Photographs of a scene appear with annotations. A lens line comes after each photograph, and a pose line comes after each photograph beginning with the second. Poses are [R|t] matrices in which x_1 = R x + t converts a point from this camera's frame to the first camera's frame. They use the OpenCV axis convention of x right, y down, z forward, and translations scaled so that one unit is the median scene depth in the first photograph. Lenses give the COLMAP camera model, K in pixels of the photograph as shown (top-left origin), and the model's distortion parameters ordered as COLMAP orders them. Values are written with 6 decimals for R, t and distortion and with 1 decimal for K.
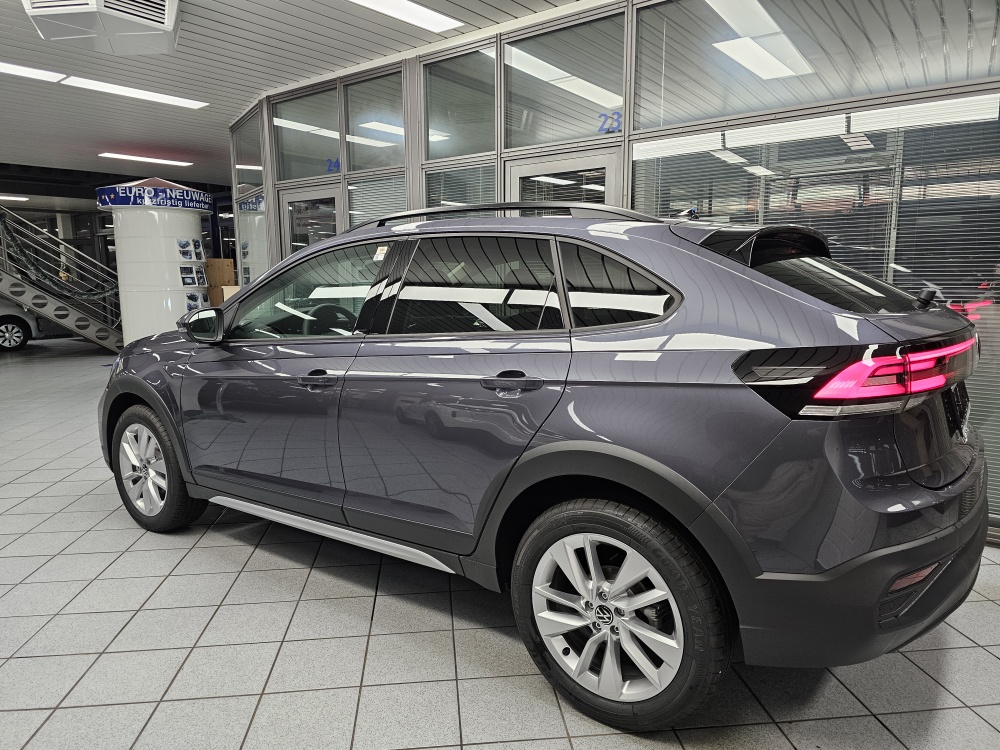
lens RADIAL K [[678.7, 0, 491.1], [0, 678.7, 364.3], [0, 0, 1]] dist [0.035093, -0.028514]
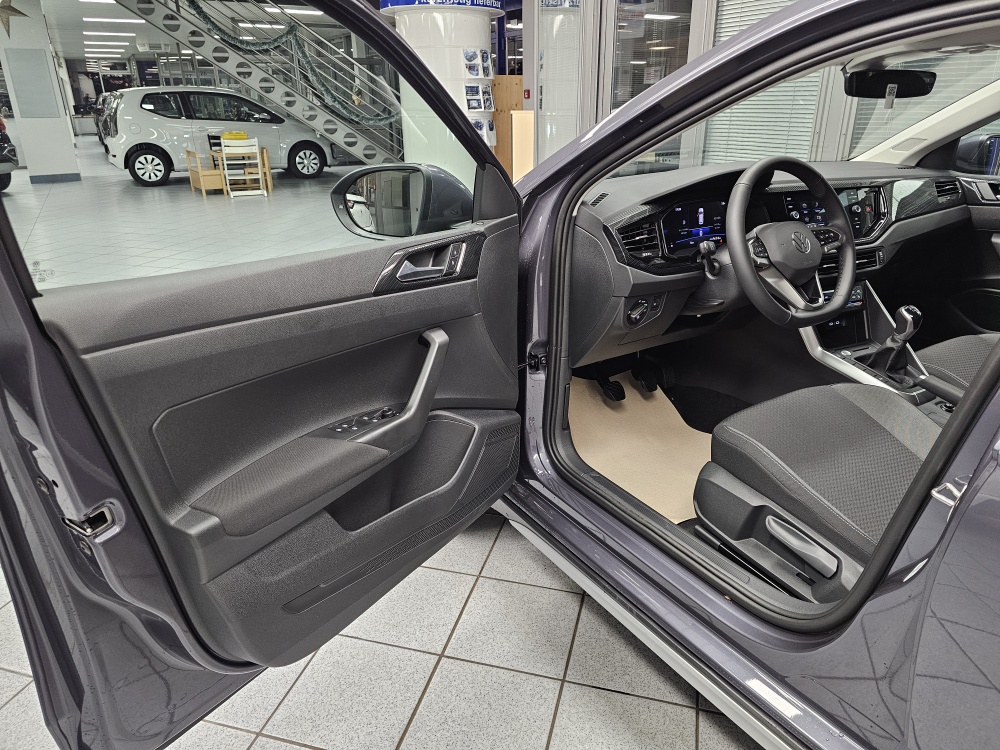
lens RADIAL K [[678.7, 0, 504.0], [0, 678.7, 366.8], [0, 0, 1]] dist [0.035093, -0.028514]
pose [[0.933502, 0.133415, -0.332829, -0.084154], [-0.050608, 0.967934, 0.246054, -0.016756], [0.354984, -0.212848, 0.910320, 0.176657]]
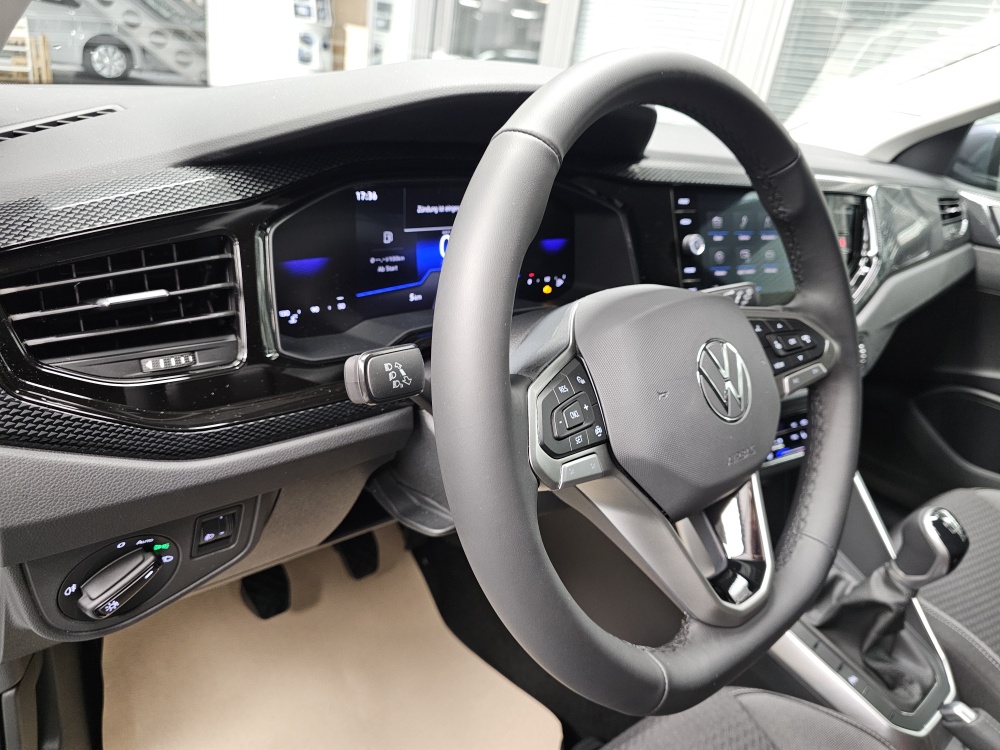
lens RADIAL K [[678.7, 0, 501.6], [0, 678.7, 366.2], [0, 0, 1]] dist [0.035093, -0.028514]
pose [[0.963559, 0.224924, -0.144788, -0.084014], [-0.177566, 0.942639, 0.282670, -0.020099], [0.200062, -0.246660, 0.948227, 0.320994]]
